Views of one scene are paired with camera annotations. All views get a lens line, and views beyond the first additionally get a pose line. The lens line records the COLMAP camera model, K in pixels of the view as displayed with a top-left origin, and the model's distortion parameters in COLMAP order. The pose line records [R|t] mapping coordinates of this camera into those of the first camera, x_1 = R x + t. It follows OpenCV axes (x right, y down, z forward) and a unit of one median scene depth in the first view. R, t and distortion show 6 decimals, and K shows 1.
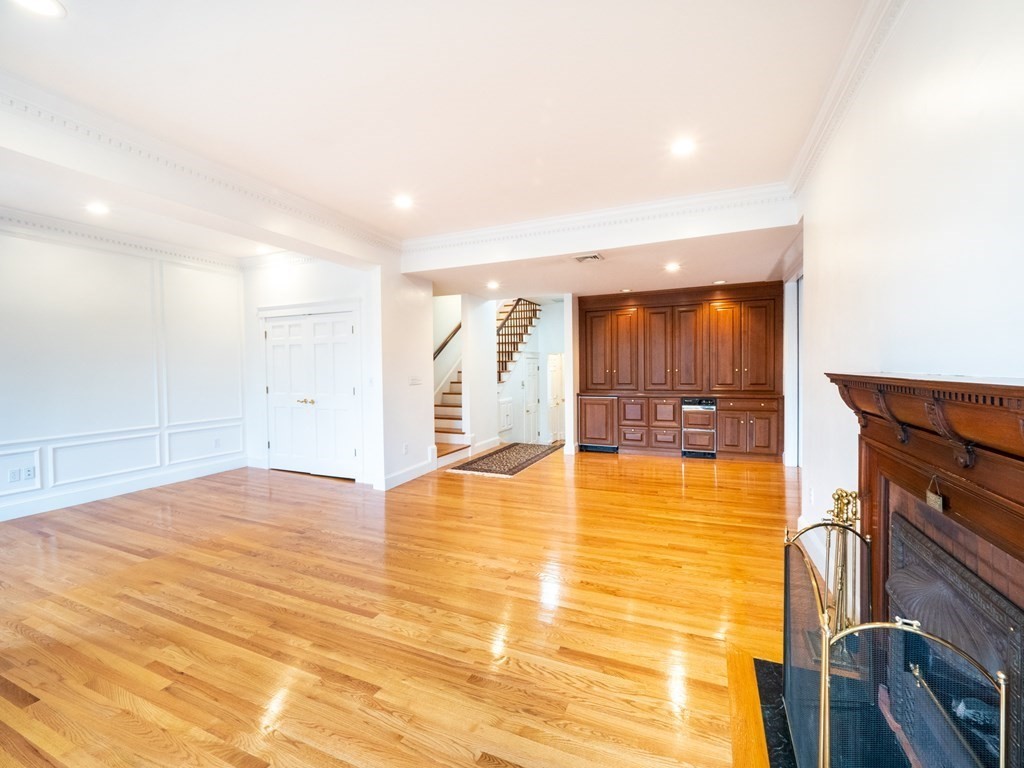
lens RADIAL K [[440.5, 0, 507.8], [0, 440.5, 378.3], [0, 0, 1]] dist [-0.009543, -0.000223]
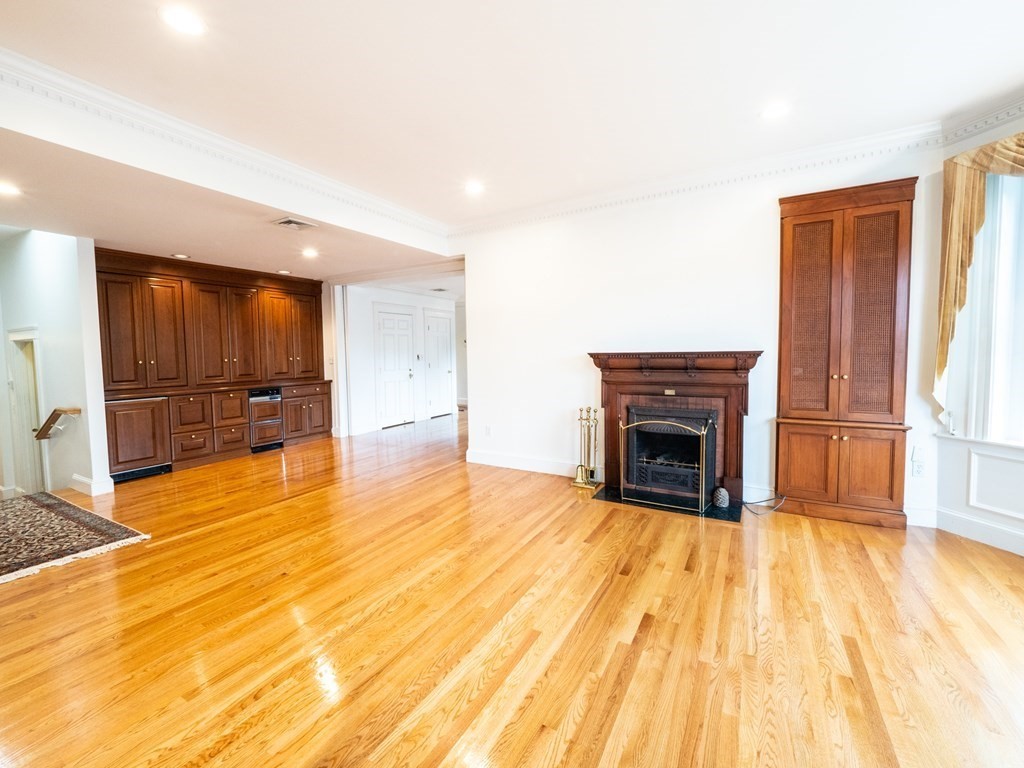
lens RADIAL K [[430.2, 0, 514.5], [0, 430.2, 378.2], [0, 0, 1]] dist [-0.010094, -0.000337]
pose [[0.091925, -0.049713, 0.994524, -0.448105], [0.038138, 0.998196, 0.046372, -0.000026], [-0.995035, 0.033666, 0.093655, 0.376312]]
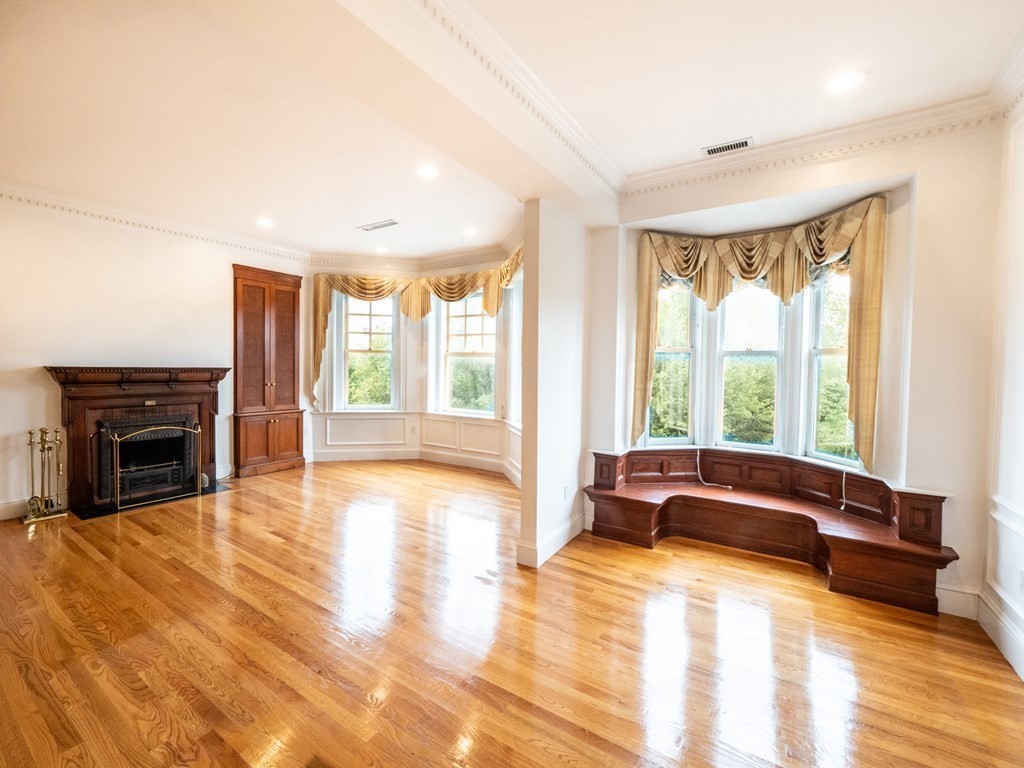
lens RADIAL K [[433.1, 0, 511.3], [0, 433.1, 381.8], [0, 0, 1]] dist [0.001108, 0.000019]
pose [[-0.988740, -0.009597, 0.149333, -0.498246], [-0.000843, 0.998283, 0.058572, -0.019048], [-0.149638, 0.057786, -0.987051, 0.829926]]
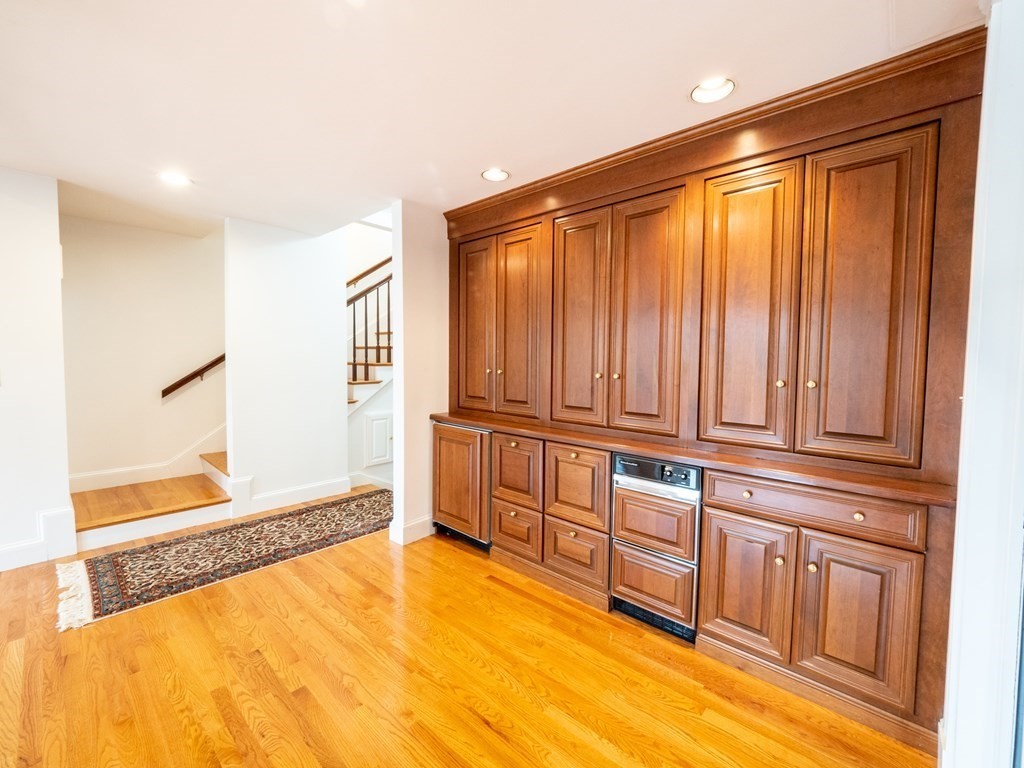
lens RADIAL K [[431.5, 0, 516.8], [0, 431.5, 378.5], [0, 0, 1]] dist [0.000253, 0.000171]
pose [[0.951475, 0.043905, -0.304579, 0.438281], [-0.038201, 0.998966, 0.024662, -0.023281], [0.305347, -0.011830, 0.952168, 0.654245]]
